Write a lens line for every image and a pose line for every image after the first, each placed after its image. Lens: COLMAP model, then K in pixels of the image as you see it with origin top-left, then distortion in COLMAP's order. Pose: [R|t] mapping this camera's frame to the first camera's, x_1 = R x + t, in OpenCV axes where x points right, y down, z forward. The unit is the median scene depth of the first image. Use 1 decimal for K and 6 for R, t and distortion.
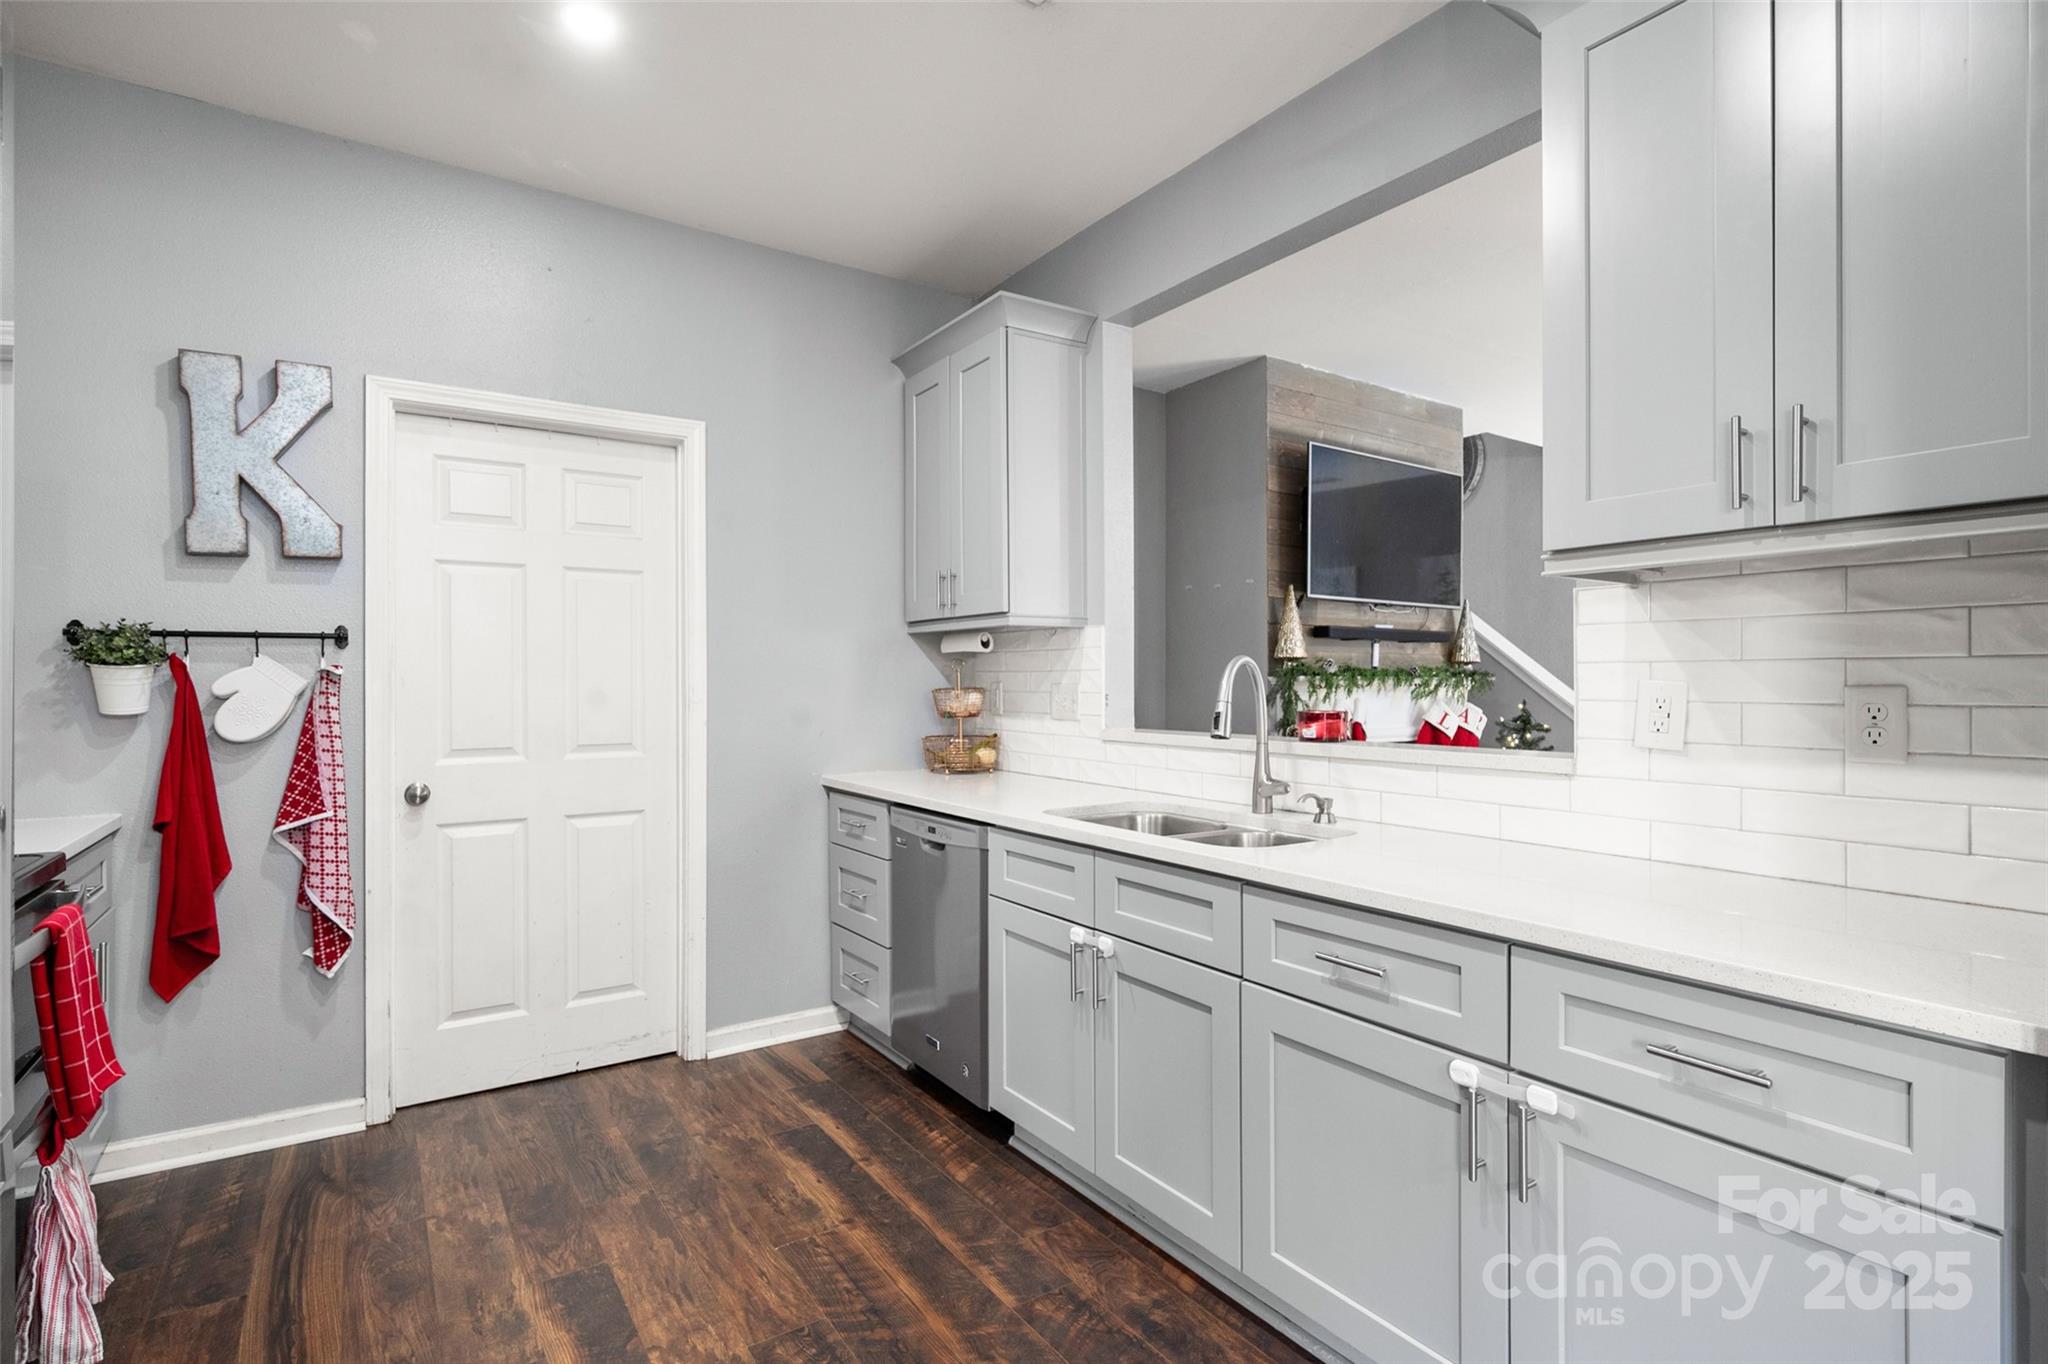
lens RADIAL K [[1005.7, 0, 1024.0], [0, 1005.7, 682.0], [0, 0, 1]] dist [-0.002742, -0.000294]
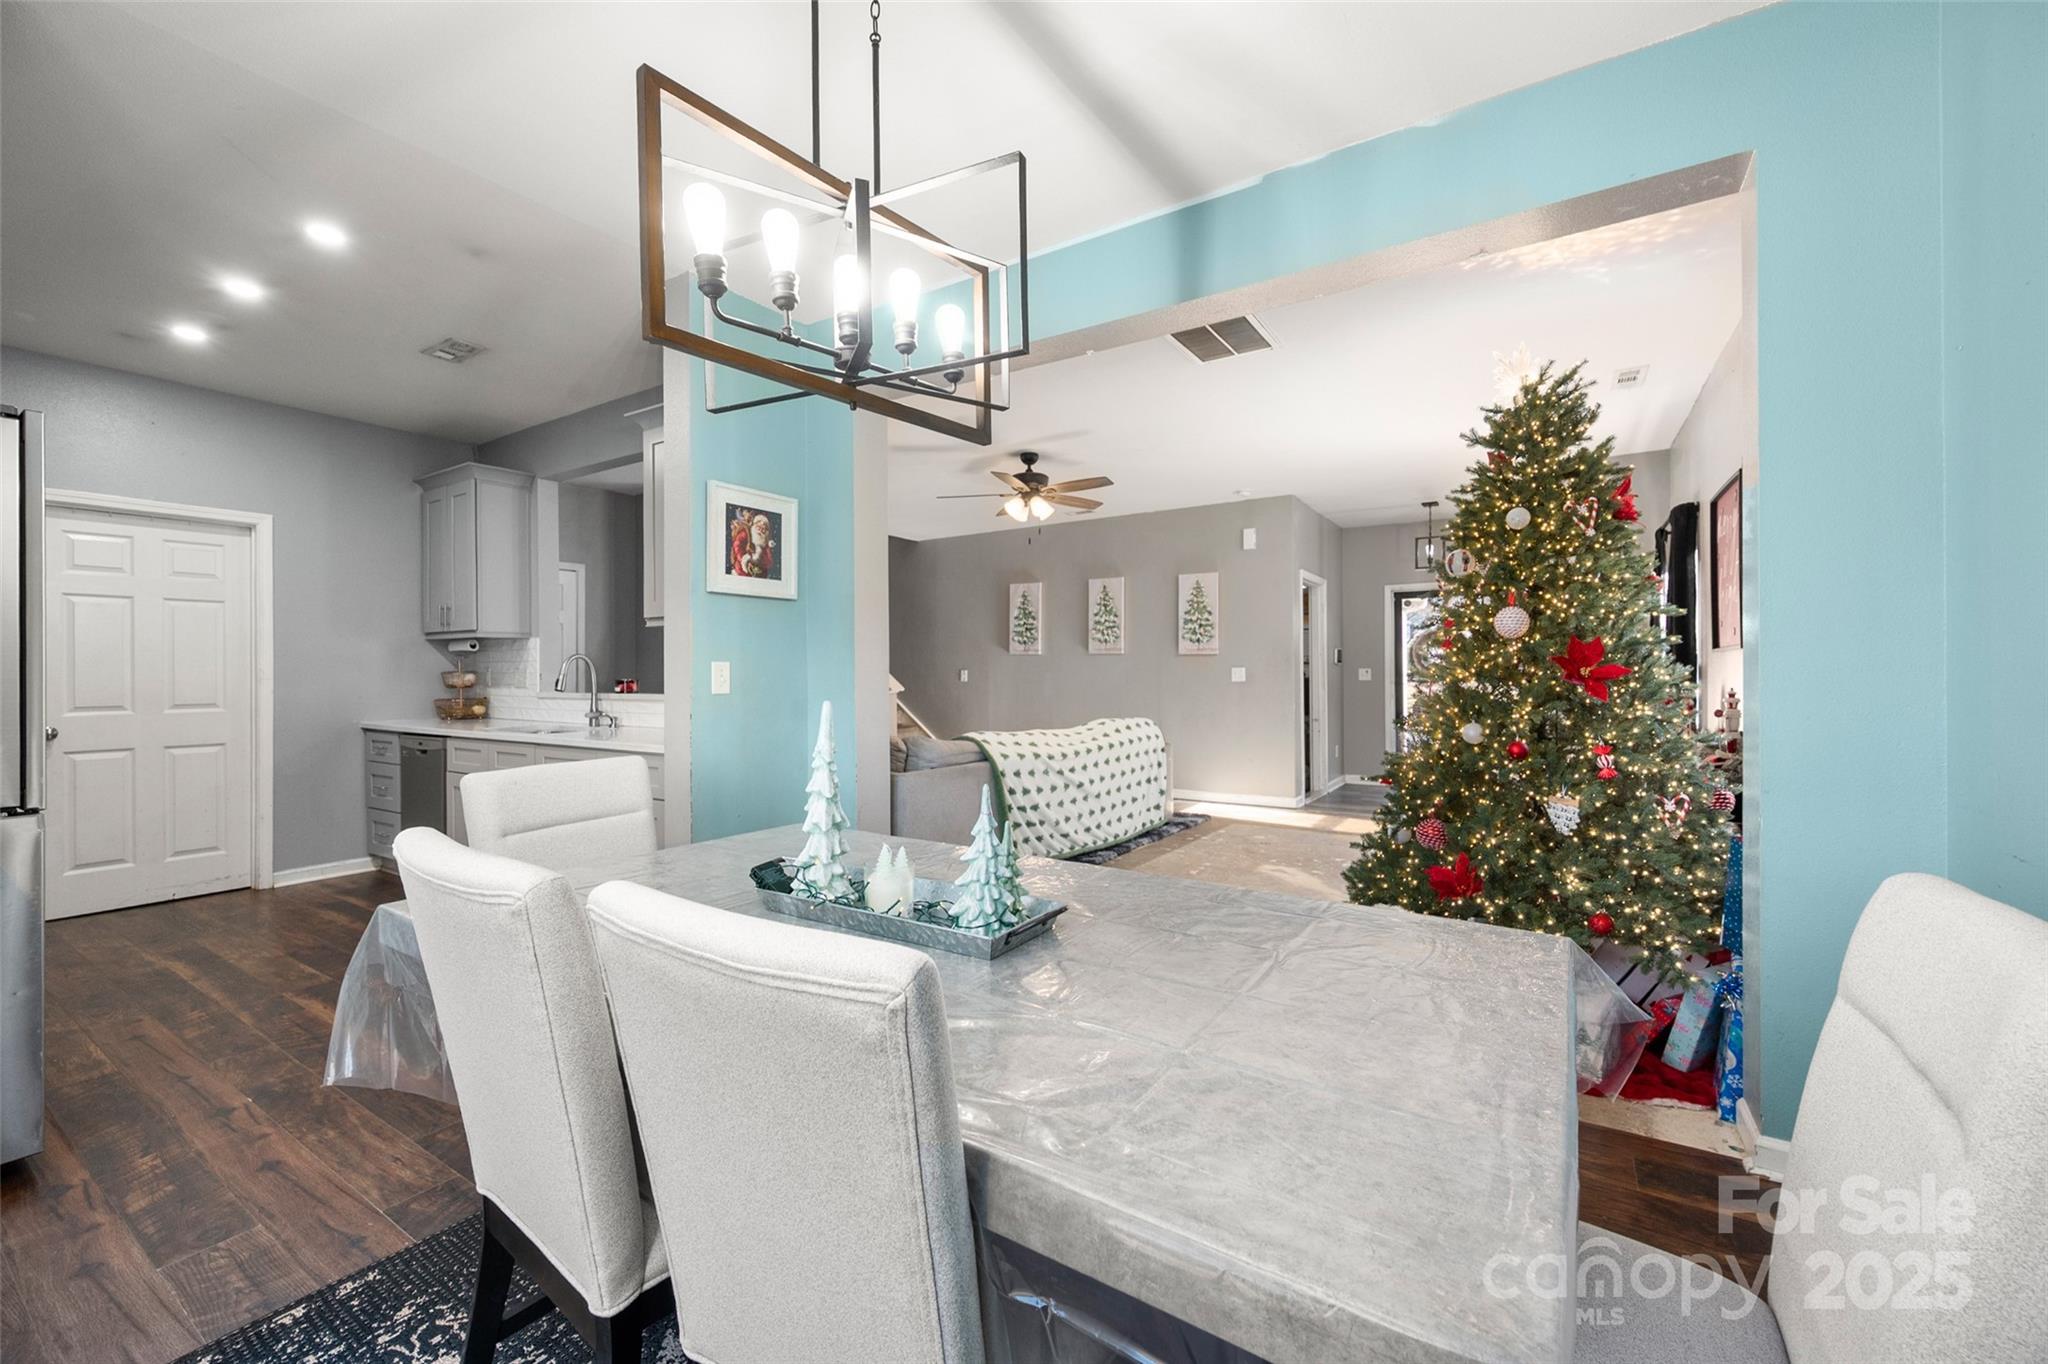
lens RADIAL K [[825.3, 0, 1021.7], [0, 825.3, 669.7], [0, 0, 1]] dist [0.000958, 0.000277]
pose [[0.918643, -0.000960, 0.395087, 0.342917], [0.002663, 0.999989, -0.003761, 0.014576], [-0.395079, 0.004507, 0.918636, -0.911446]]
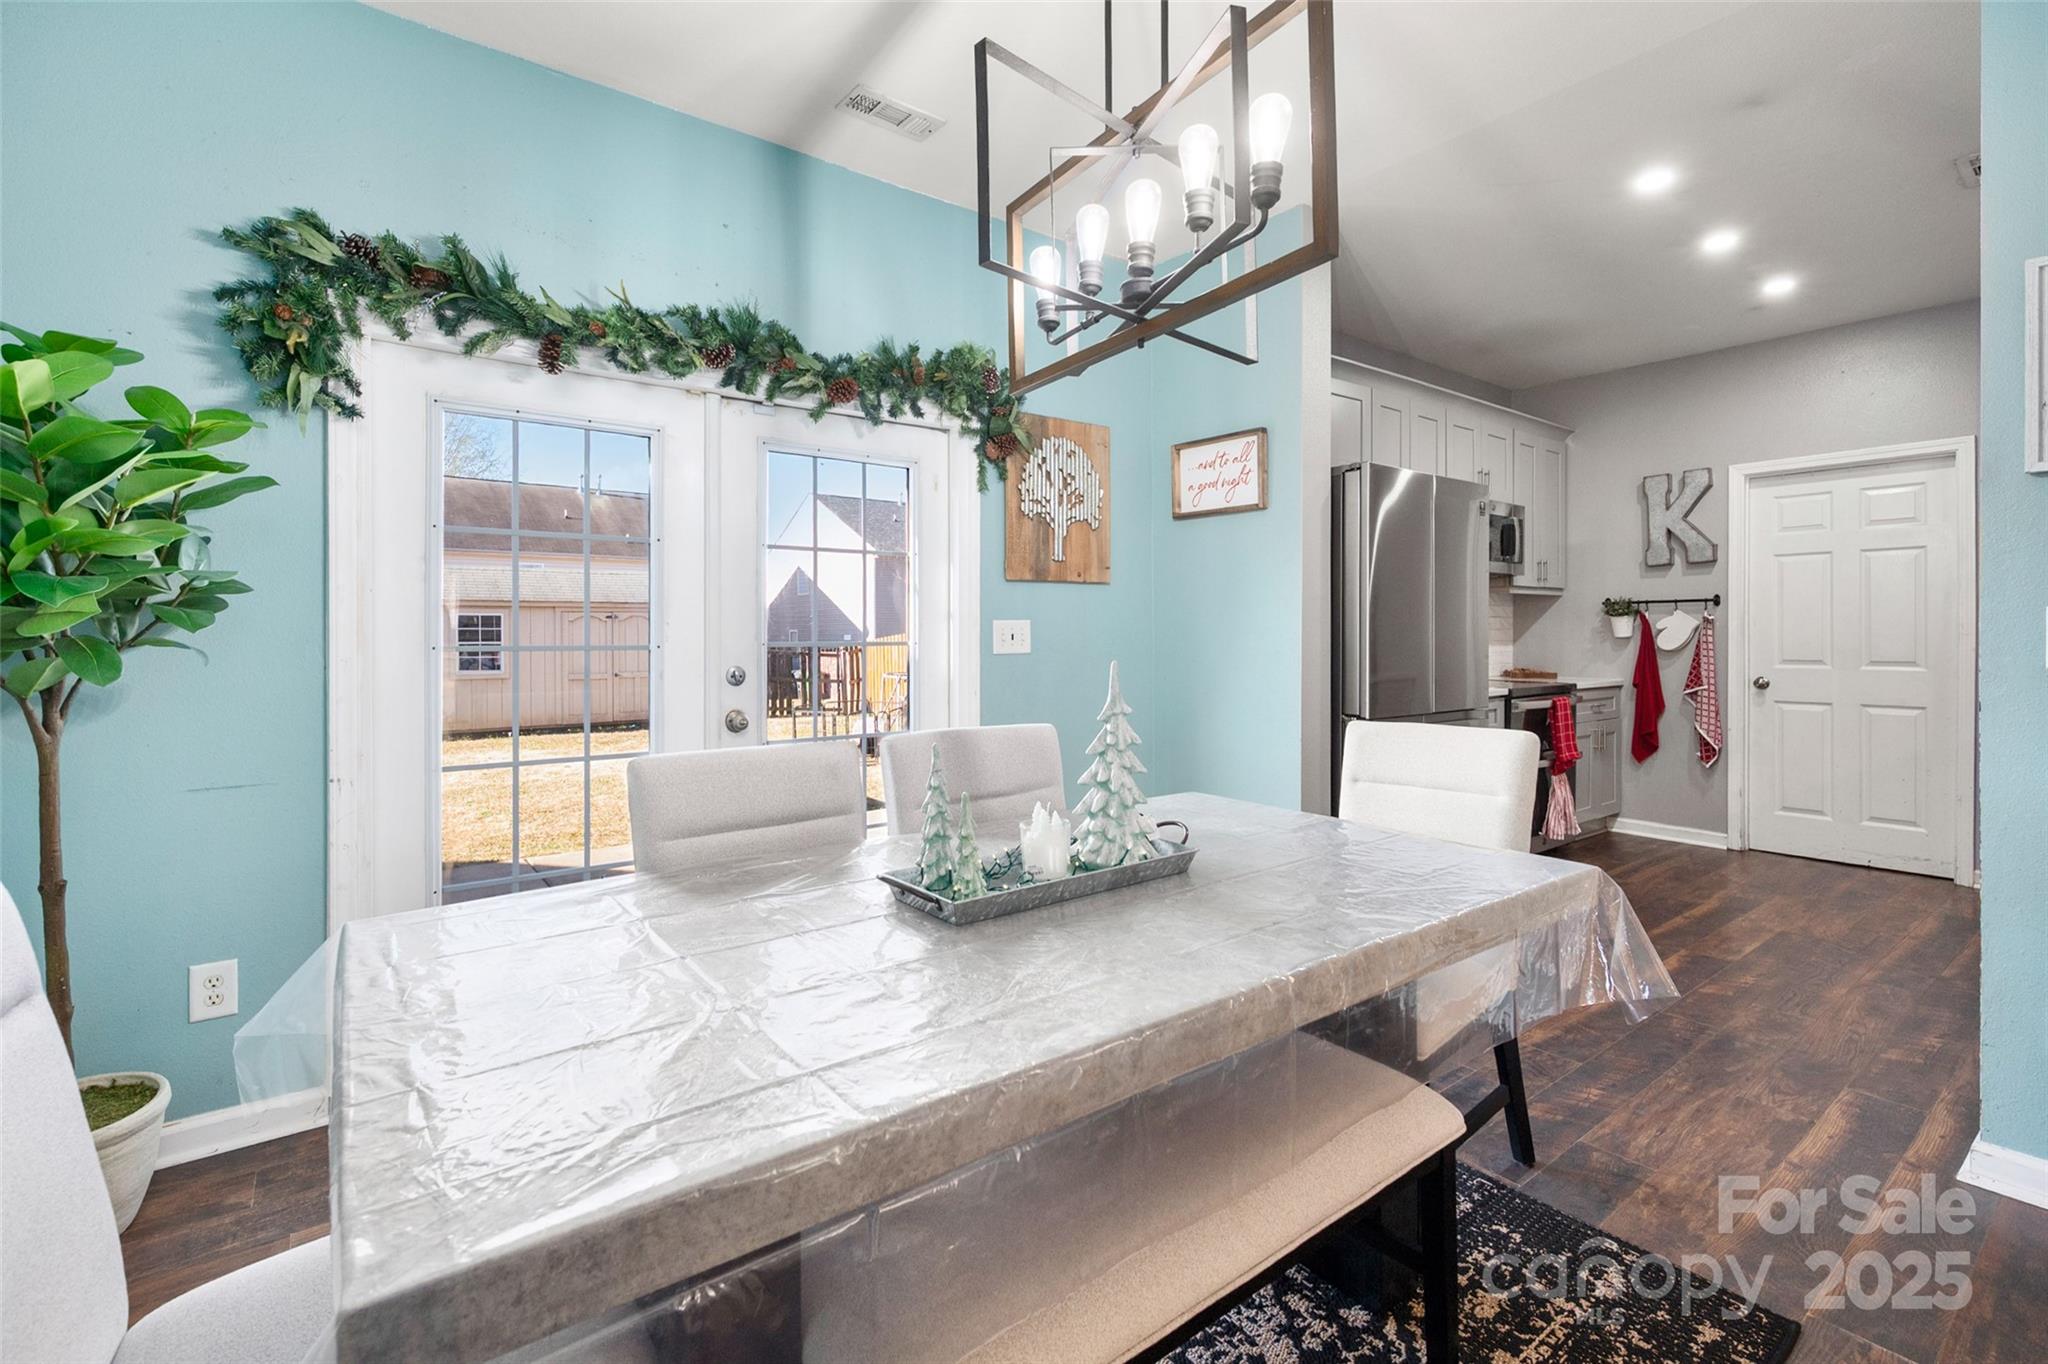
lens RADIAL K [[912.5, 0, 1017.8], [0, 912.5, 638.2], [0, 0, 1]] dist [0.000306, 0.000212]
pose [[0.063873, 0.006507, -0.997937, 1.001246], [0.003199, 0.999972, 0.006725, 0.013192], [0.997953, -0.003622, 0.063850, -0.482177]]
